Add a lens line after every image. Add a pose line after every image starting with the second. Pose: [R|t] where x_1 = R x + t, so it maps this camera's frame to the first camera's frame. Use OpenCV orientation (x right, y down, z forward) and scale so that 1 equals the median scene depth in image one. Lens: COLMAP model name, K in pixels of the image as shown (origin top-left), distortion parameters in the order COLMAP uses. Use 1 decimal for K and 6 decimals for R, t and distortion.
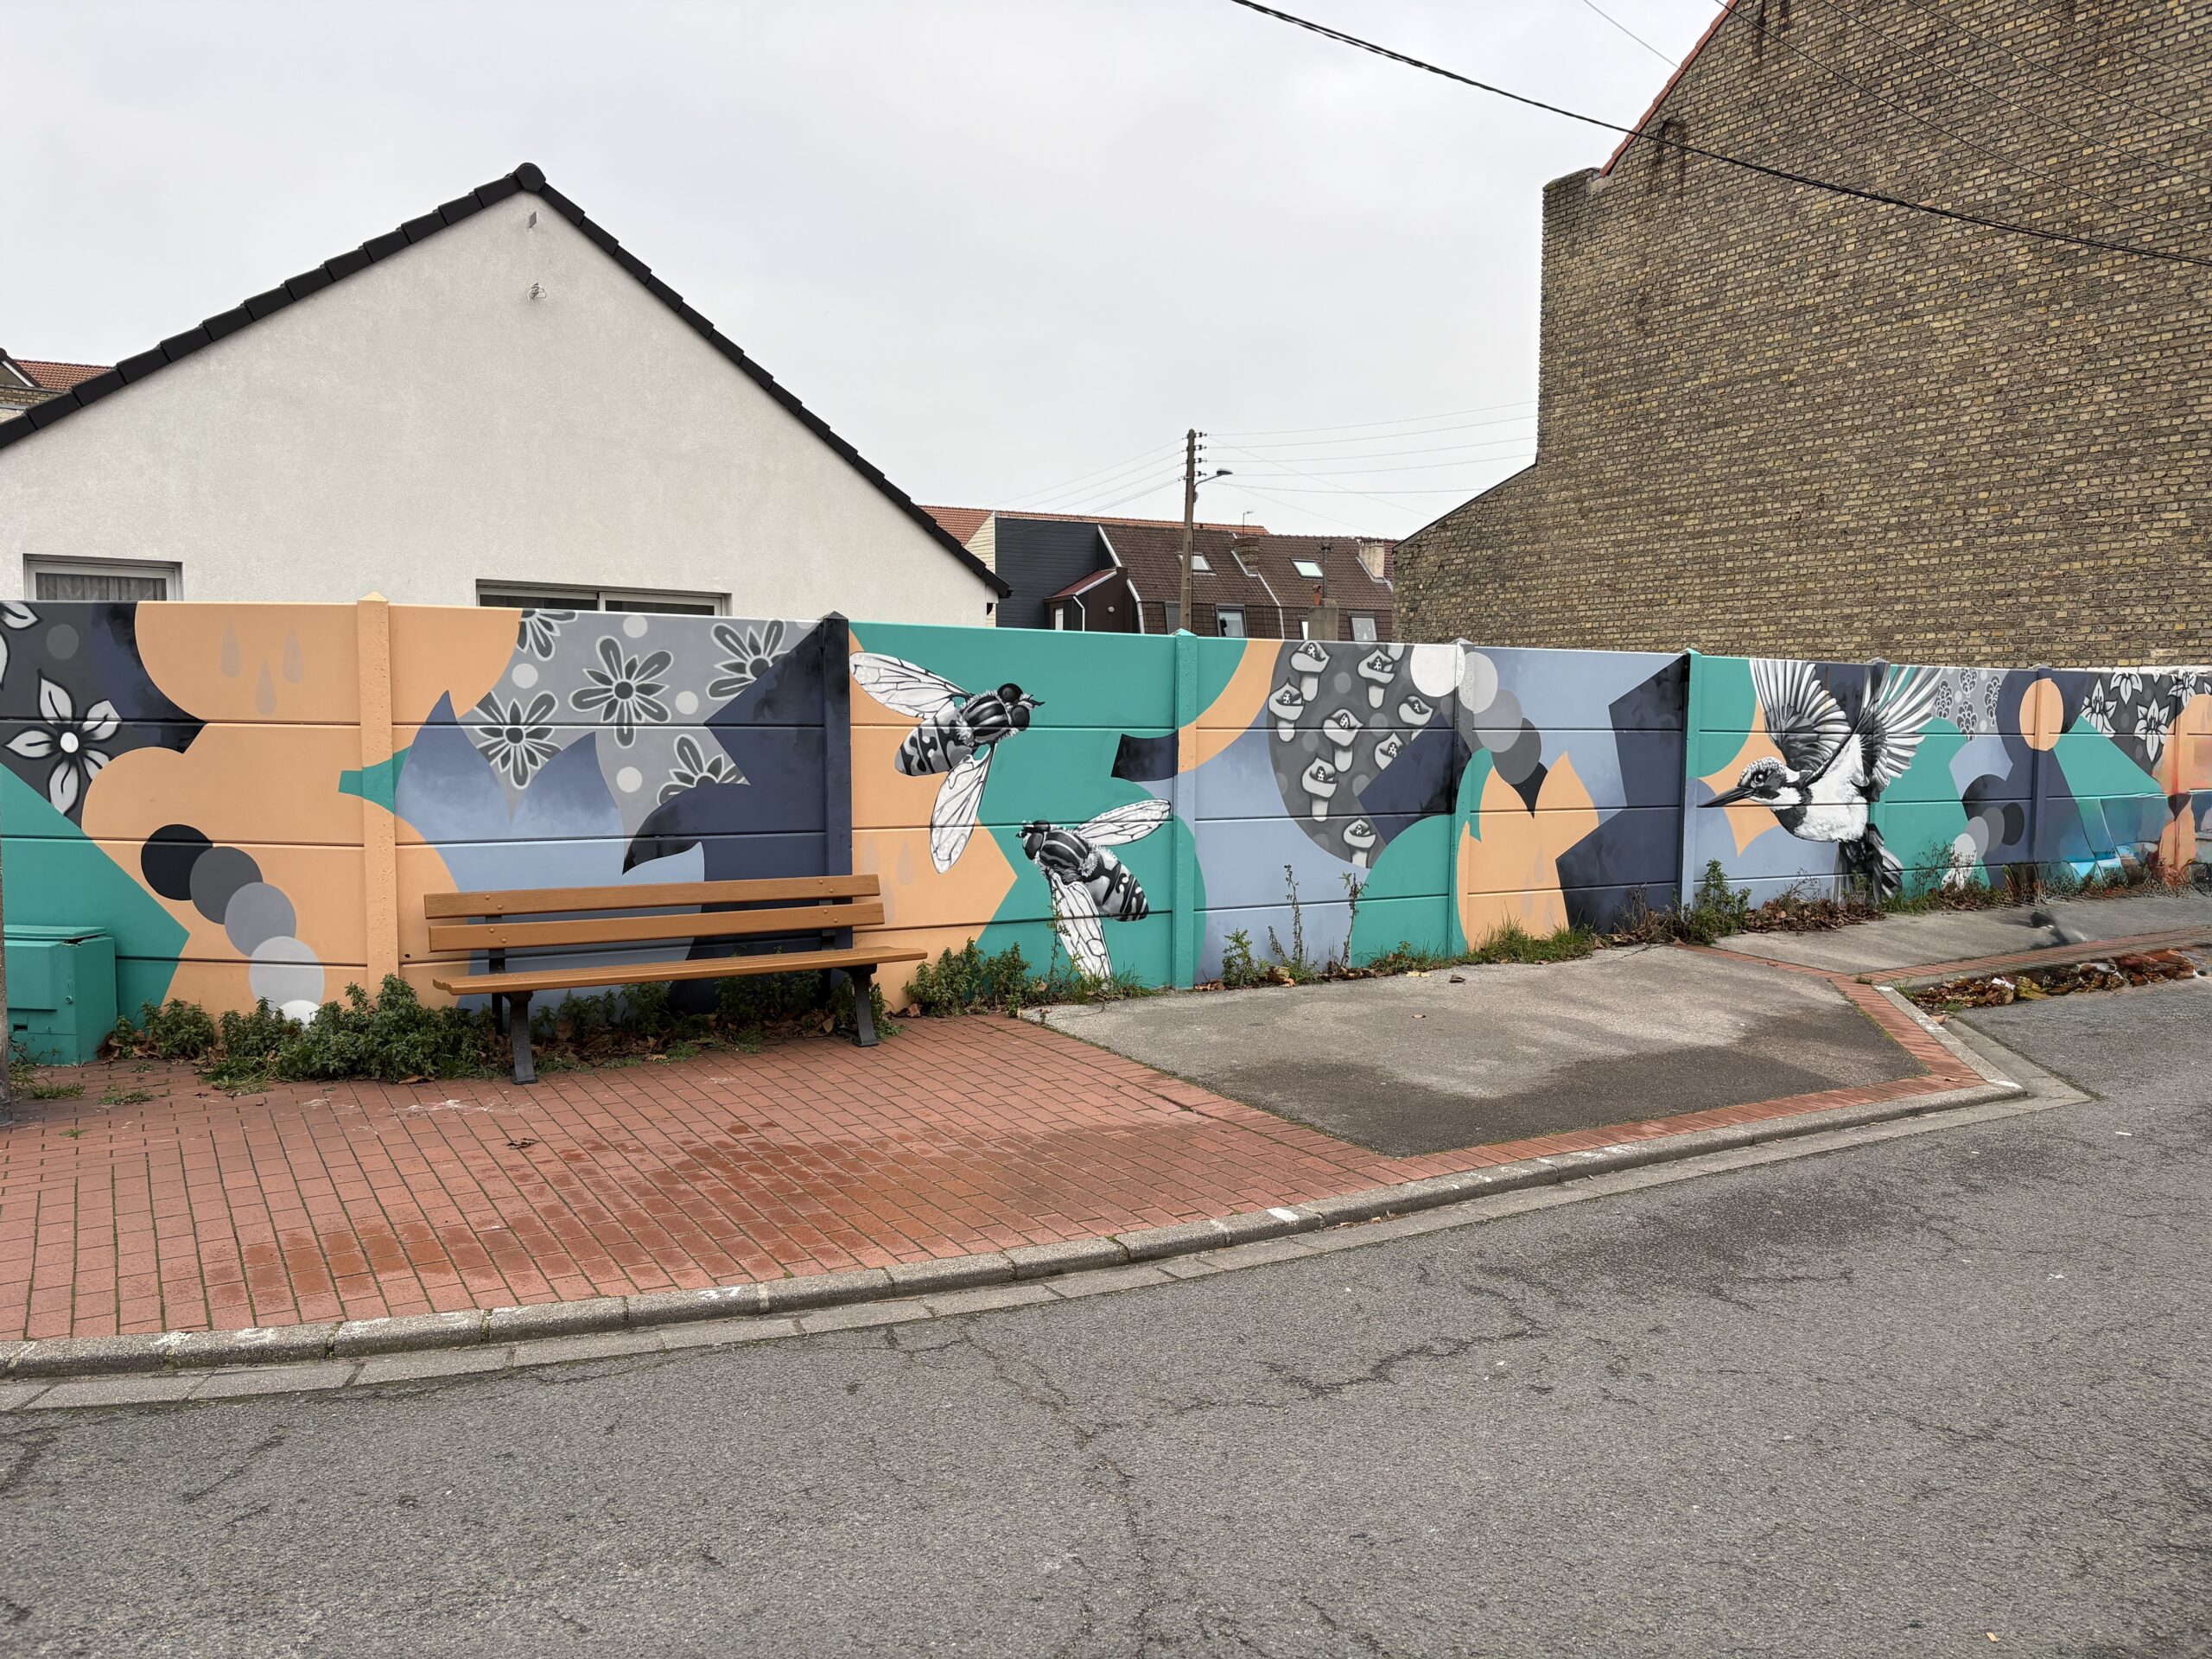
lens RADIAL K [[1698.7, 0, 1109.3], [0, 1698.7, 825.5], [0, 0, 1]] dist [0.061633, -0.055884]
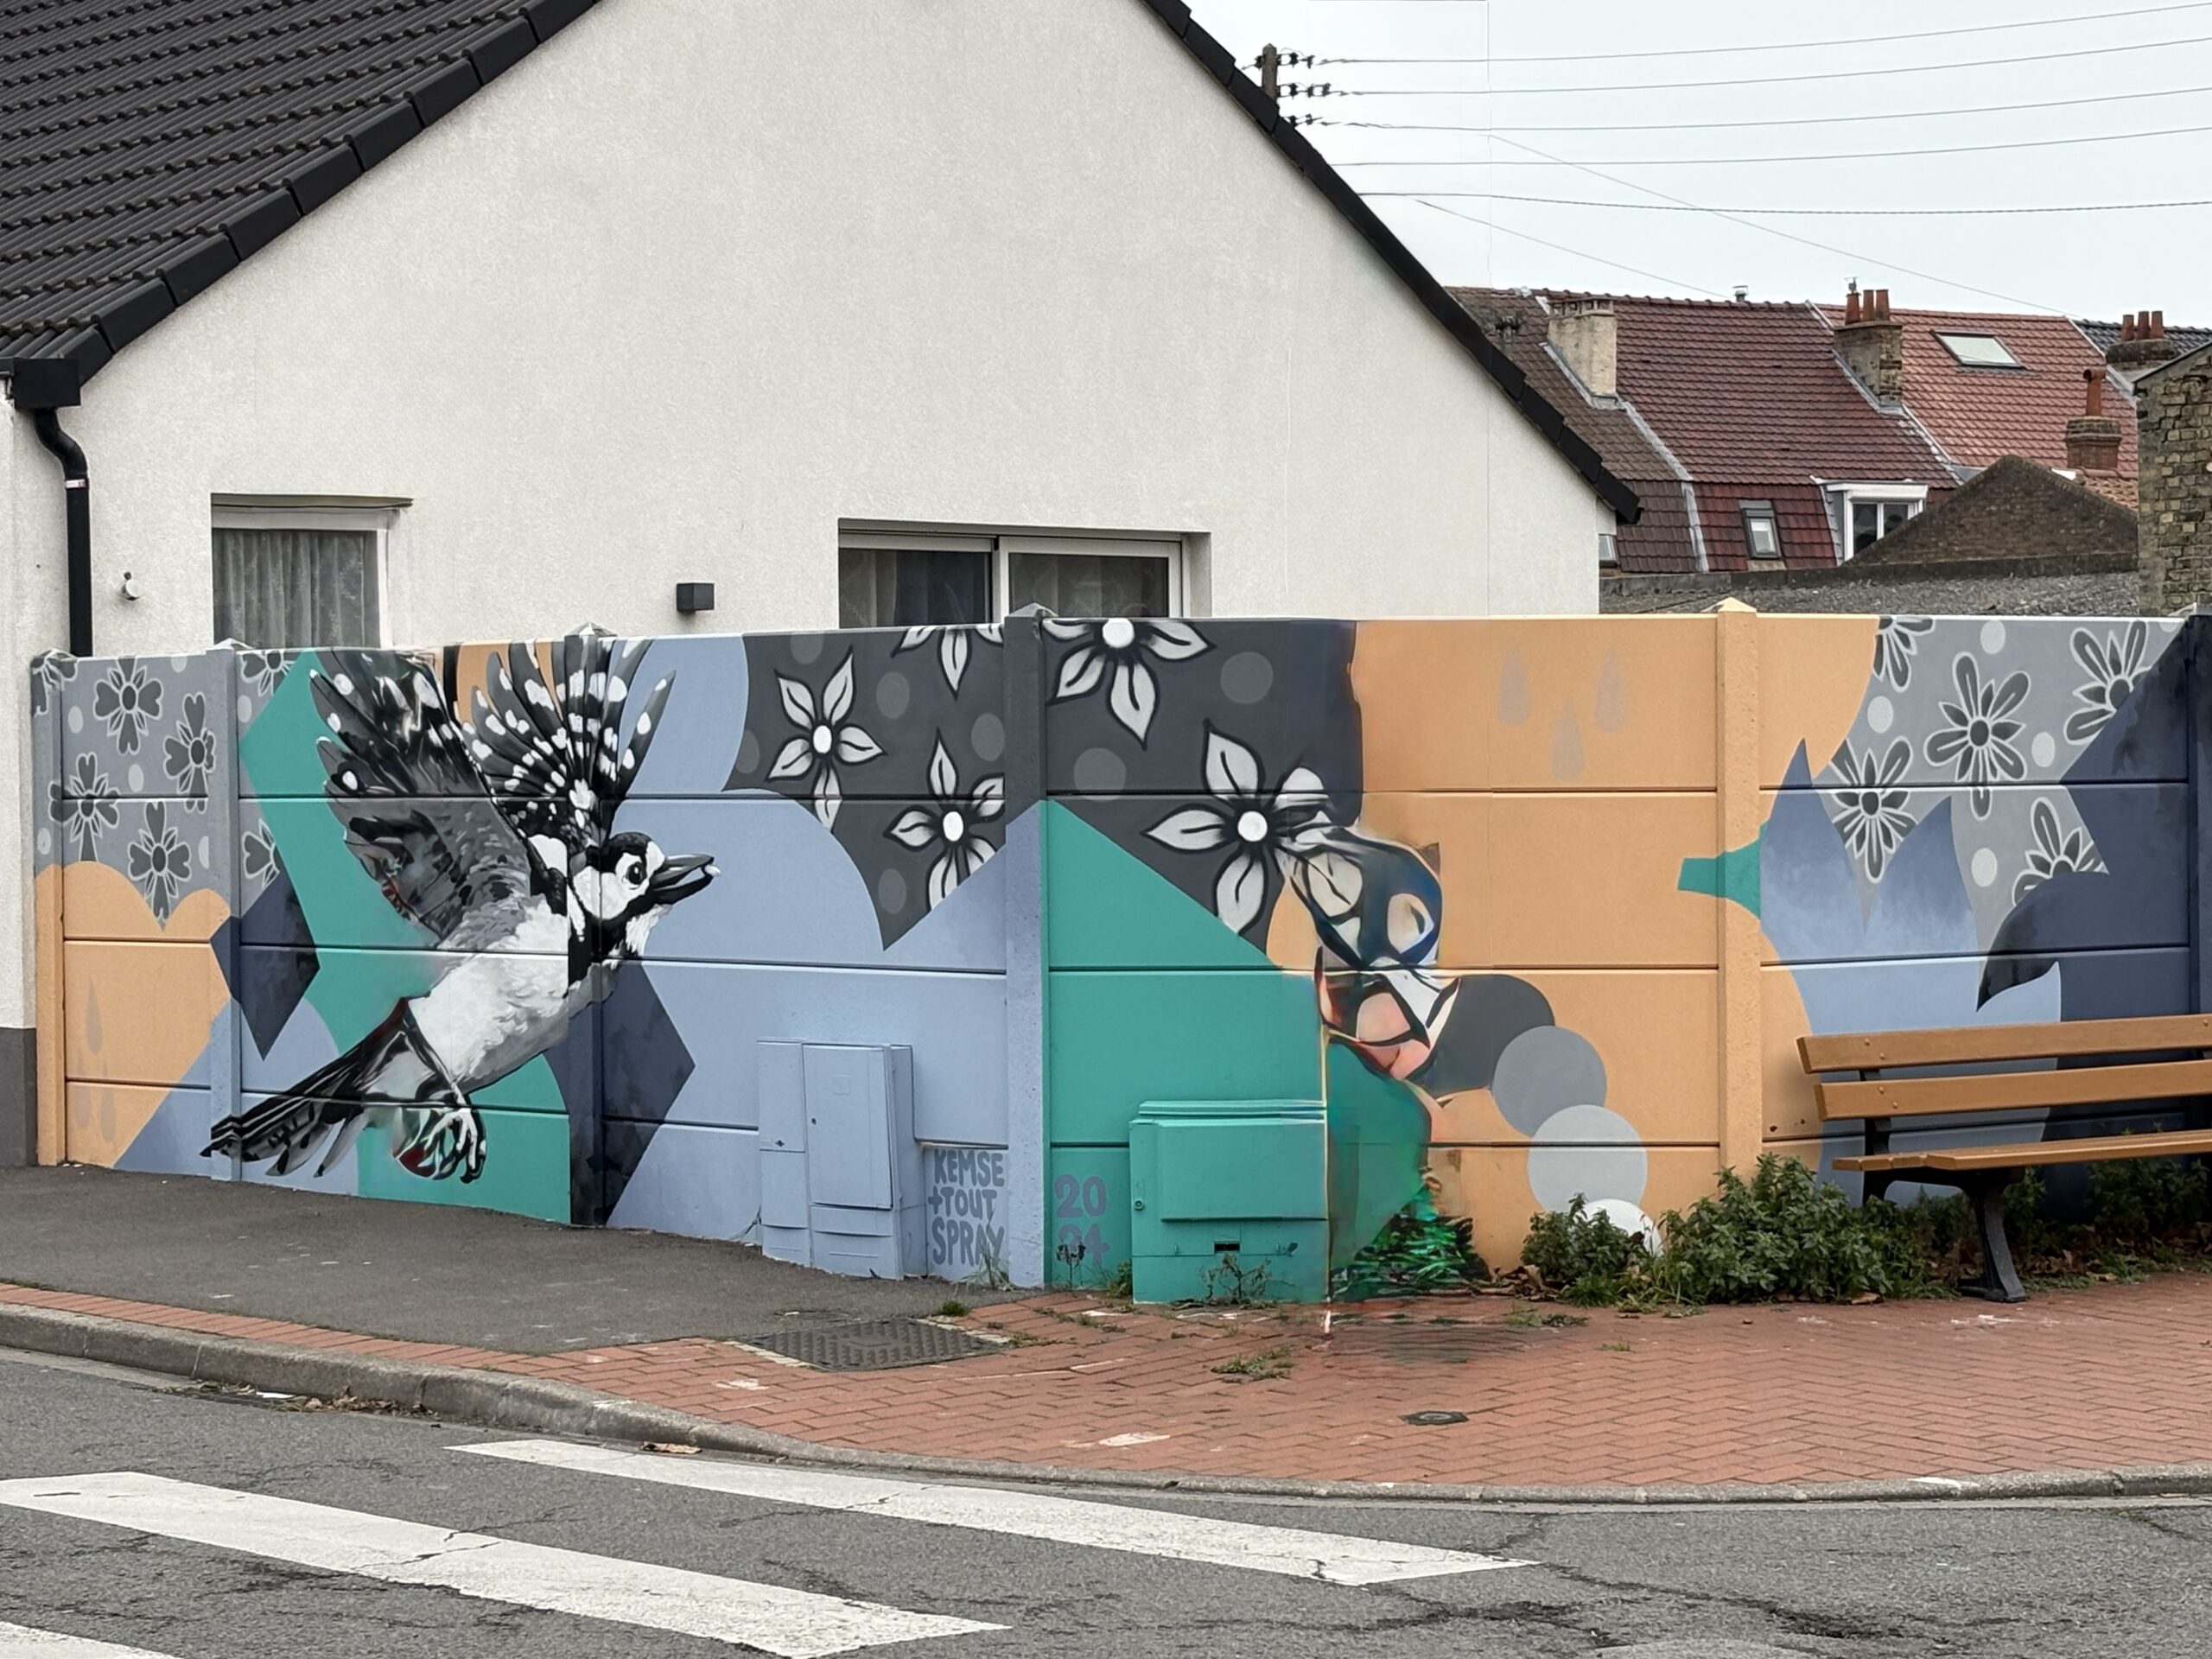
lens RADIAL K [[4960.9, 0, 1107.4], [0, 4960.9, 833.1], [0, 0, 1]] dist [0.243919, 0.000000]
pose [[0.991066, -0.019184, 0.131988, -0.880221], [0.025656, 0.998541, -0.047513, 0.043527], [-0.130884, 0.050475, 0.990112, -0.882021]]
